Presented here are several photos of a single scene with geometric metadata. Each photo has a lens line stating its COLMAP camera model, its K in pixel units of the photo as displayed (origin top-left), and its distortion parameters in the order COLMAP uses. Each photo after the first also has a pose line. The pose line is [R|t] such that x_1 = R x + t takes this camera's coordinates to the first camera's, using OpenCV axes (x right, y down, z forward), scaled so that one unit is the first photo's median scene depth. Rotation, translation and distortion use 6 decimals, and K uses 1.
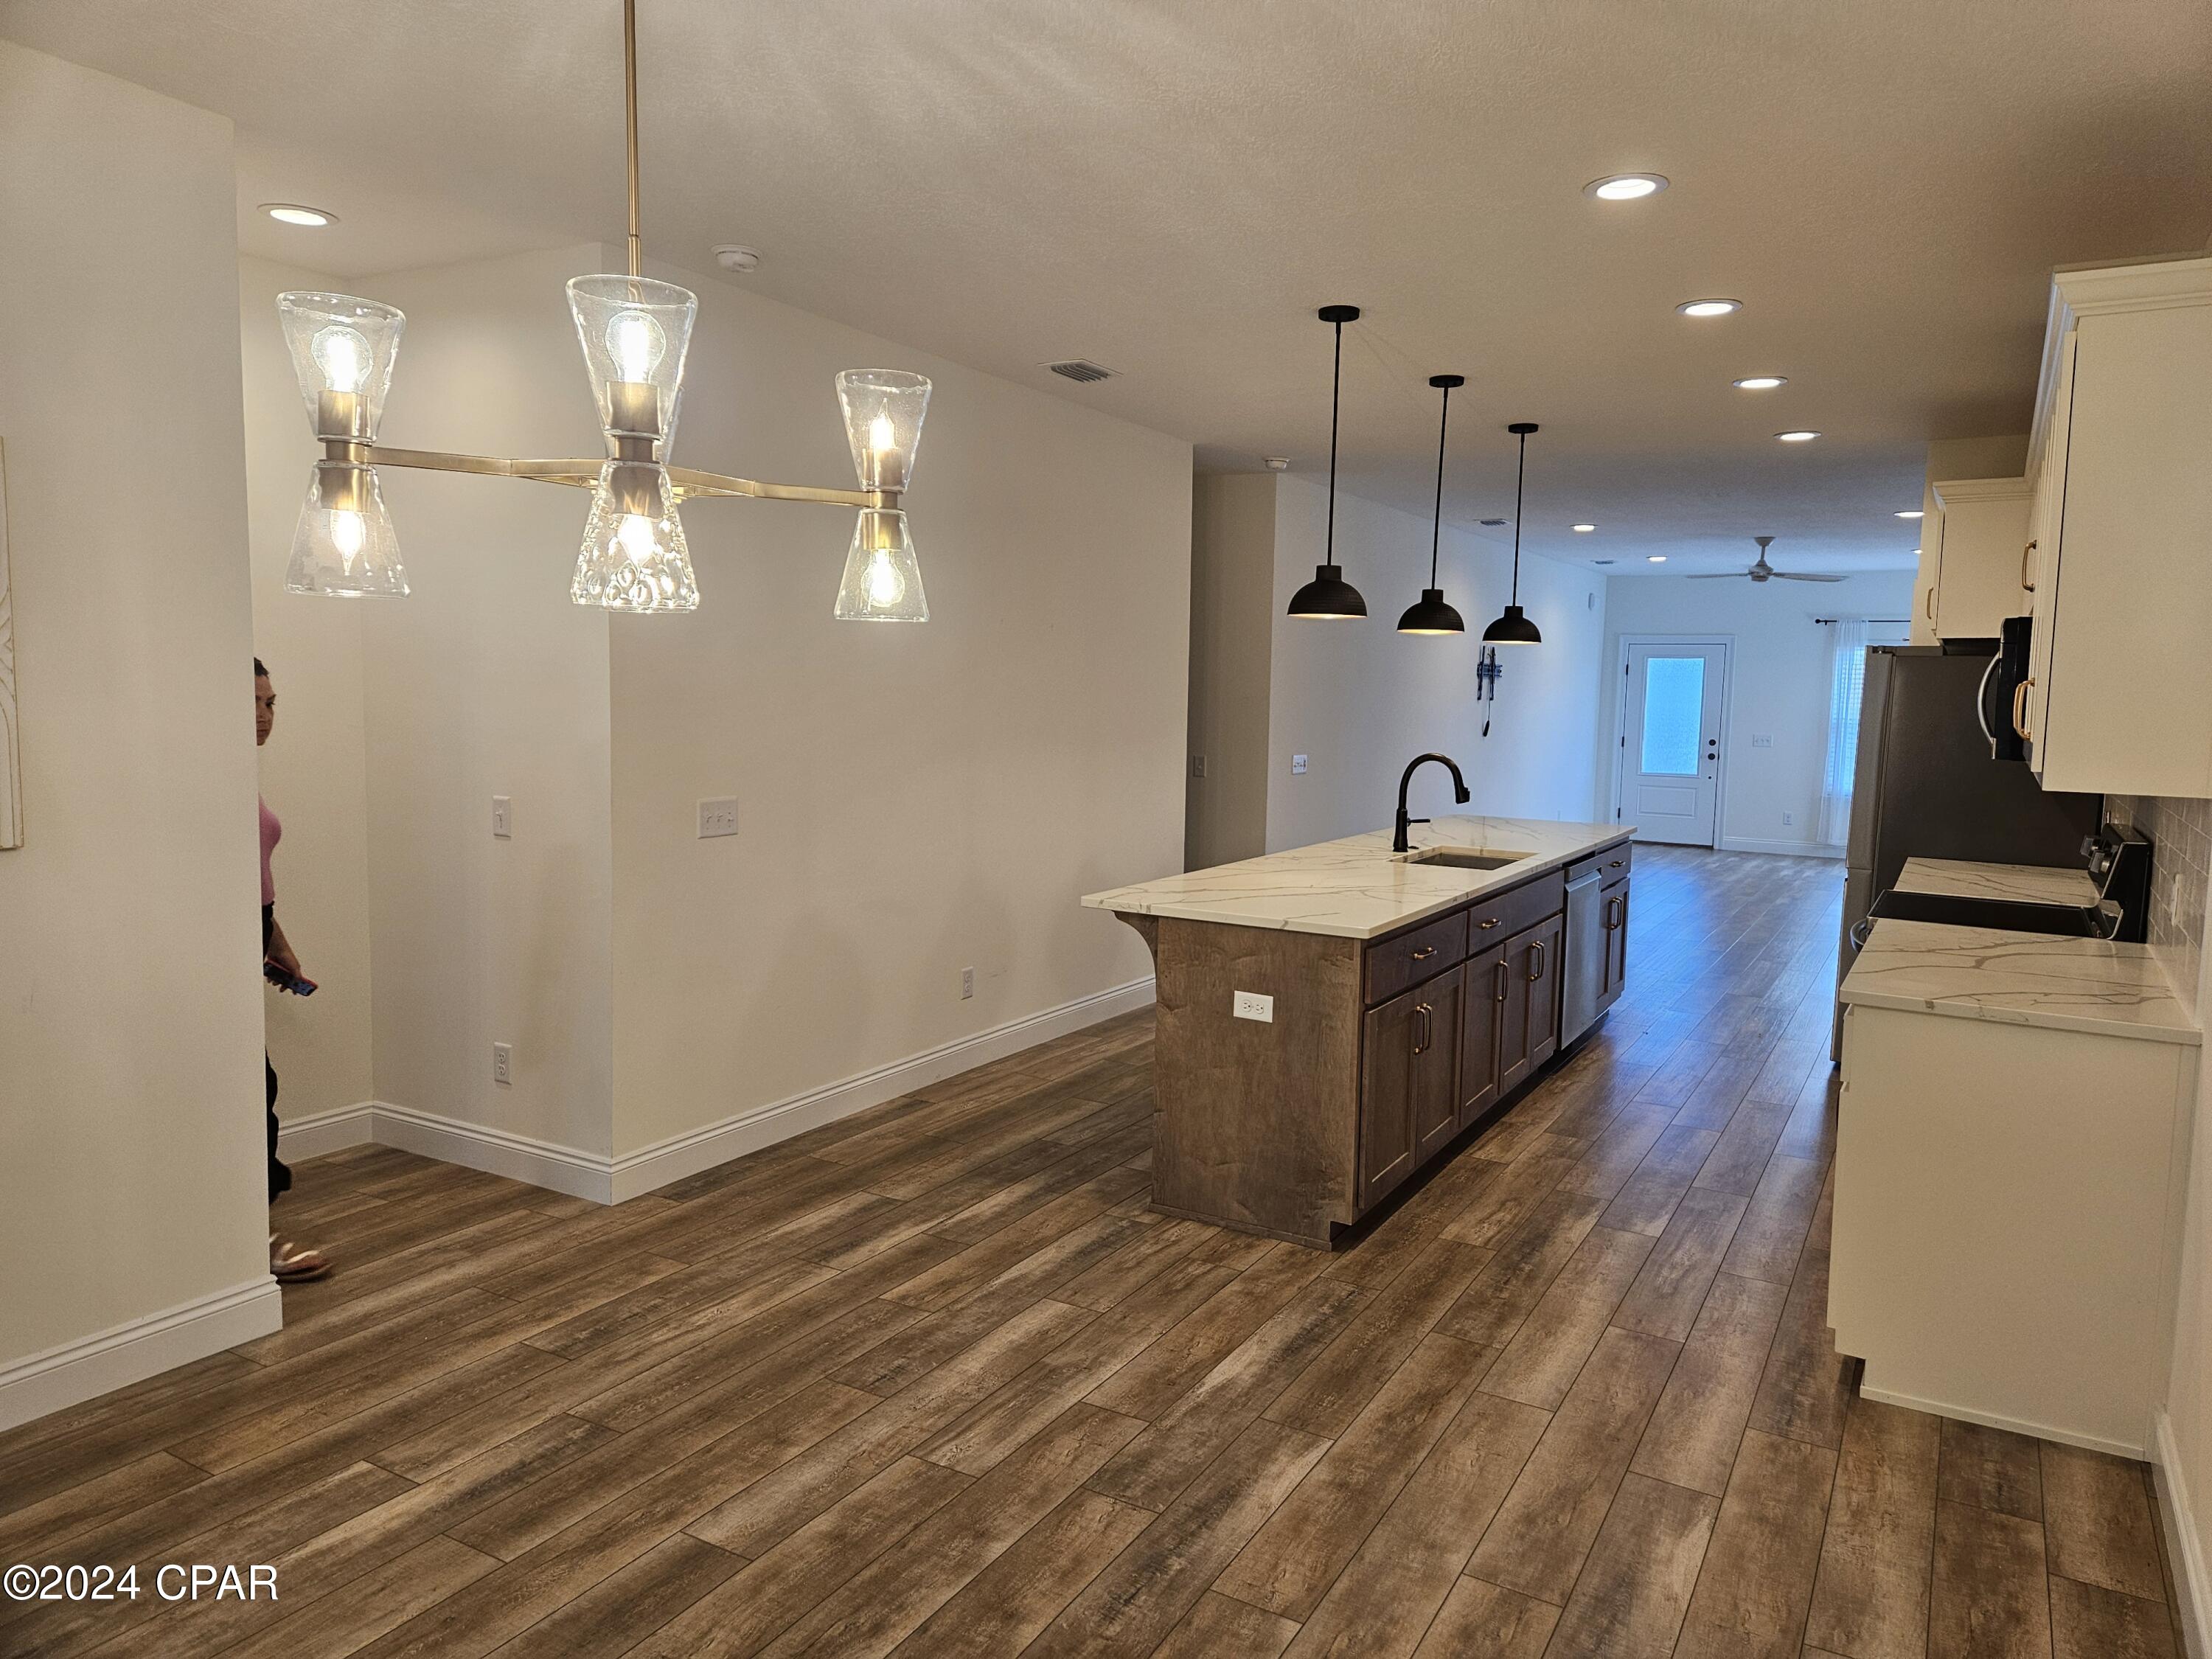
lens RADIAL K [[1472.4, 0, 1122.0], [0, 1472.4, 811.6], [0, 0, 1]] dist [0.082234, -0.066213]
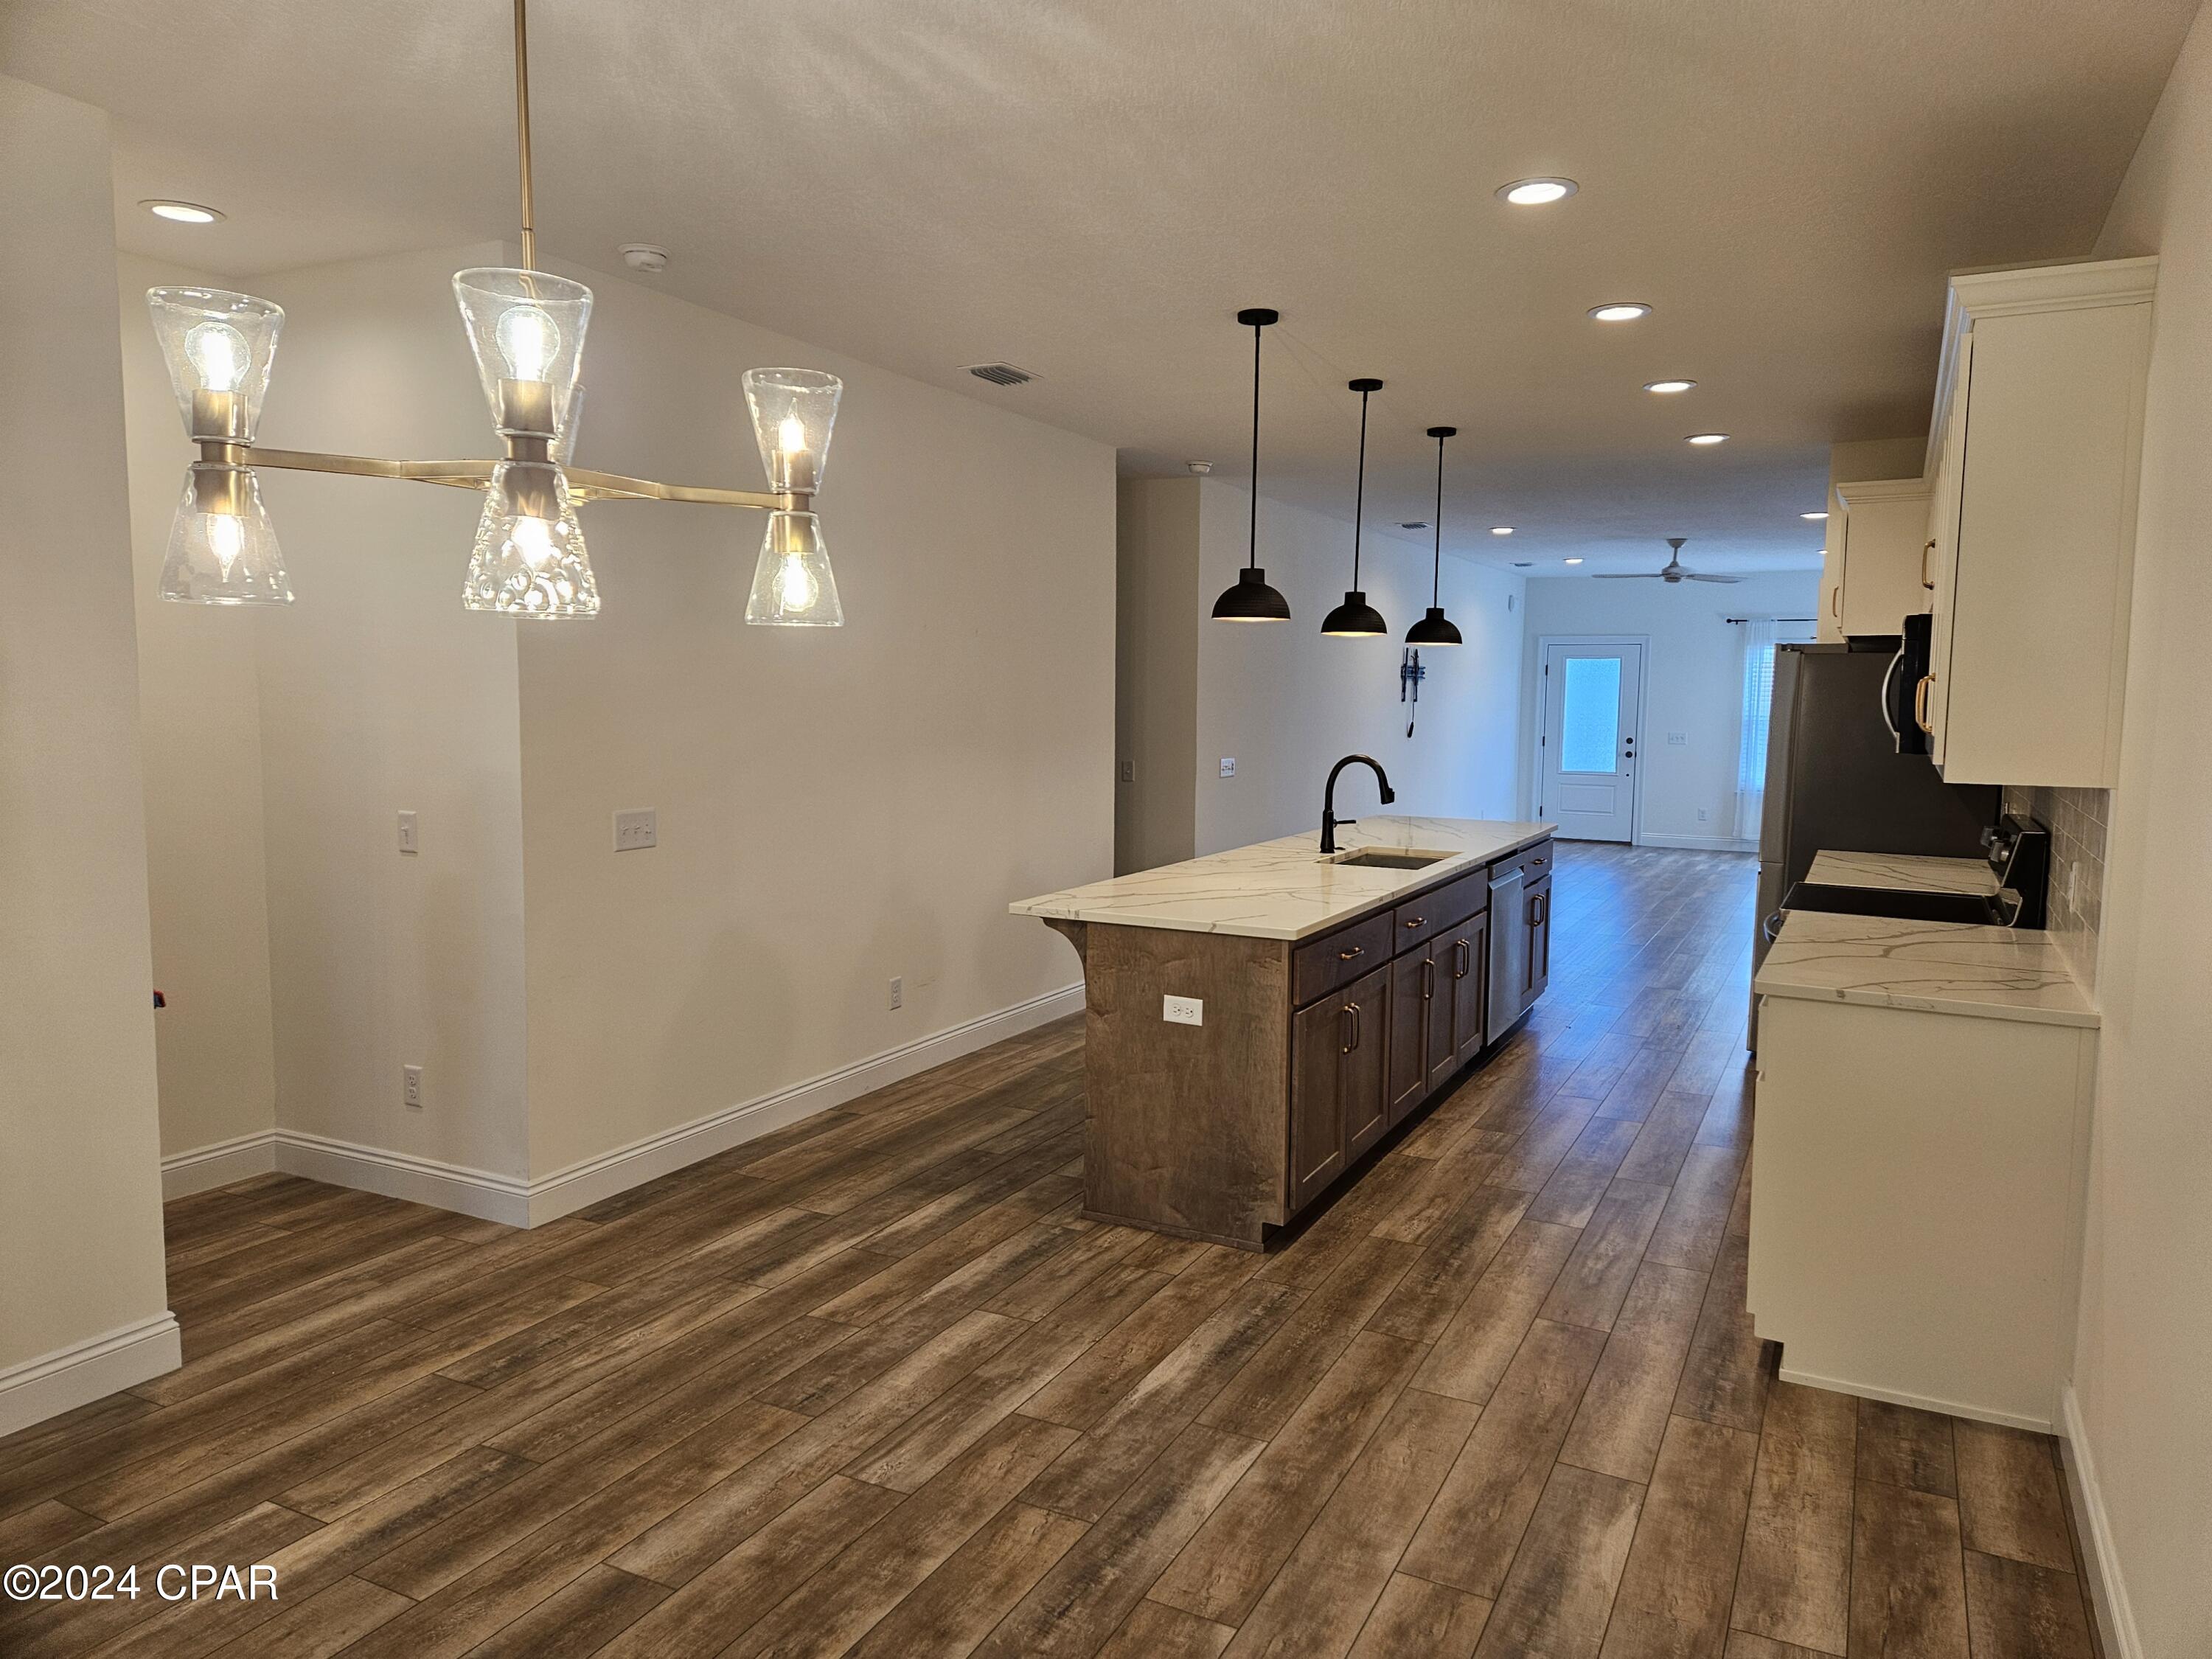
lens RADIAL K [[1472.4, 0, 1126.3], [0, 1472.4, 819.8], [0, 0, 1]] dist [0.082234, -0.066213]
pose [[0.998635, -0.015364, 0.049926, 0.002877], [0.015265, 0.999881, 0.002361, 0.000167], [-0.049957, -0.001595, 0.998750, 0.005352]]
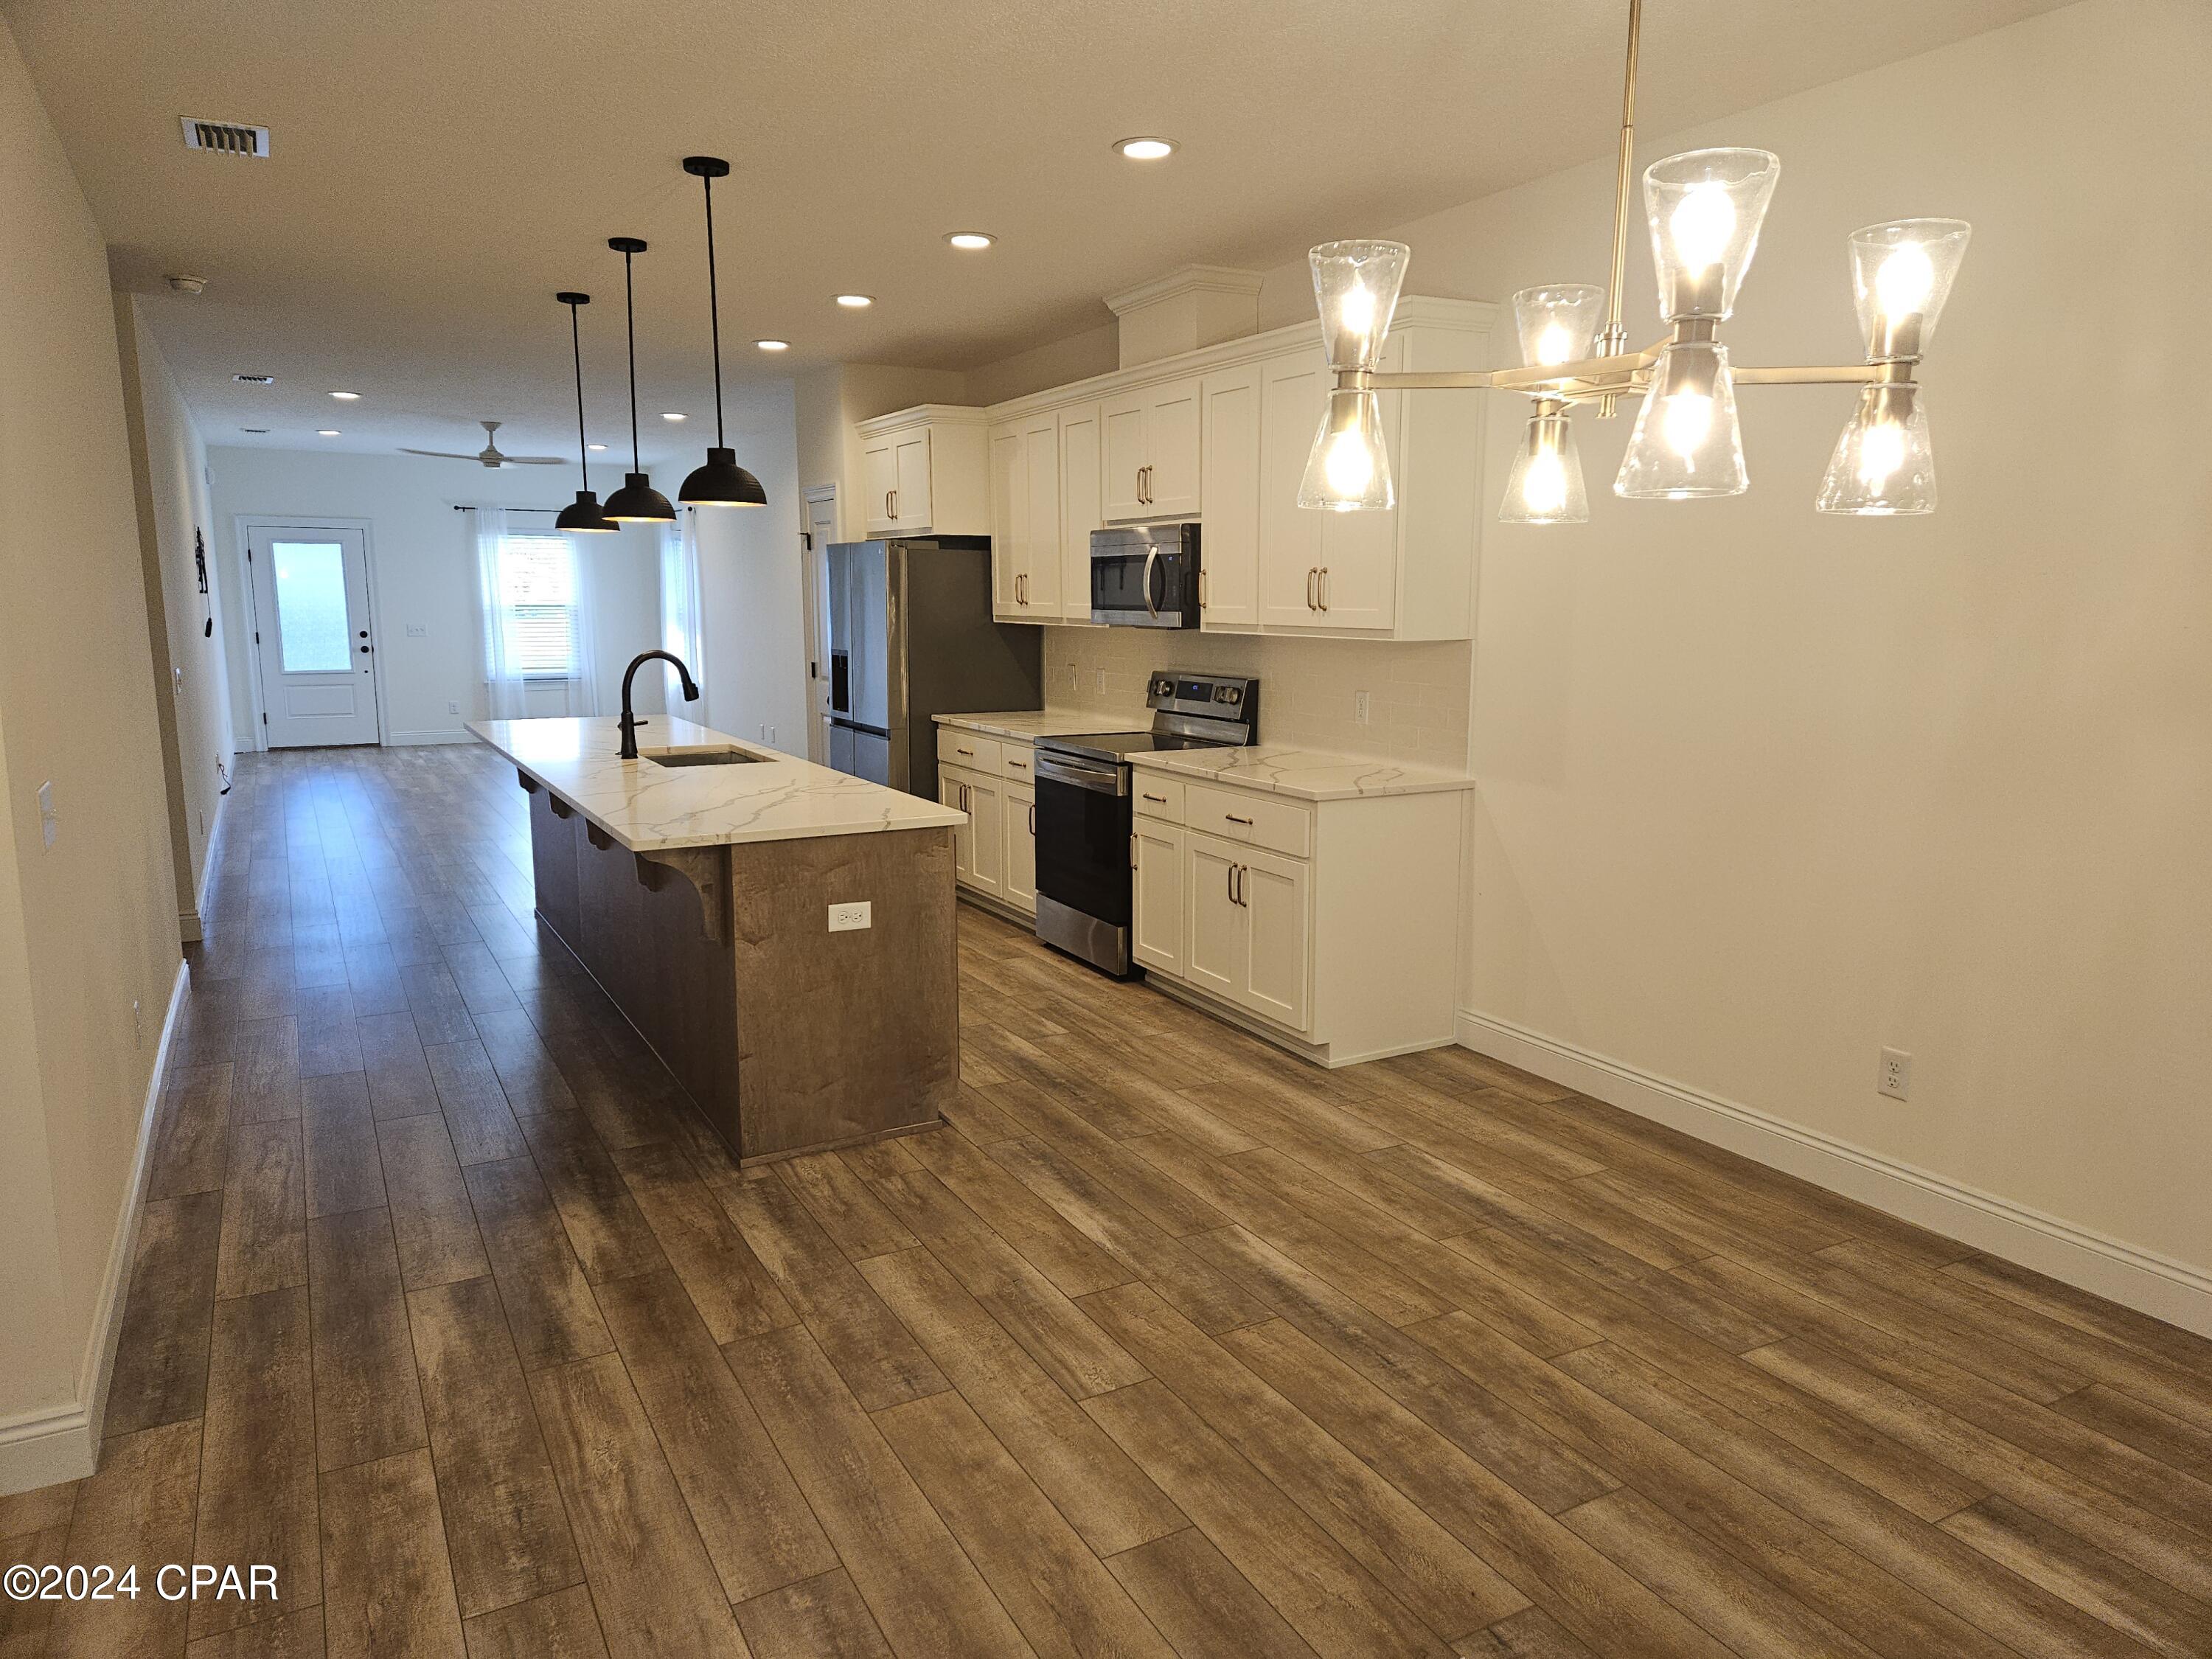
lens RADIAL K [[1472.4, 0, 1119.2], [0, 1472.4, 819.3], [0, 0, 1]] dist [0.082234, -0.066213]
pose [[0.514790, -0.154791, 0.843227, -0.621183], [0.086473, 0.987924, 0.128561, -0.039627], [-0.852944, 0.006734, 0.521958, 0.341897]]
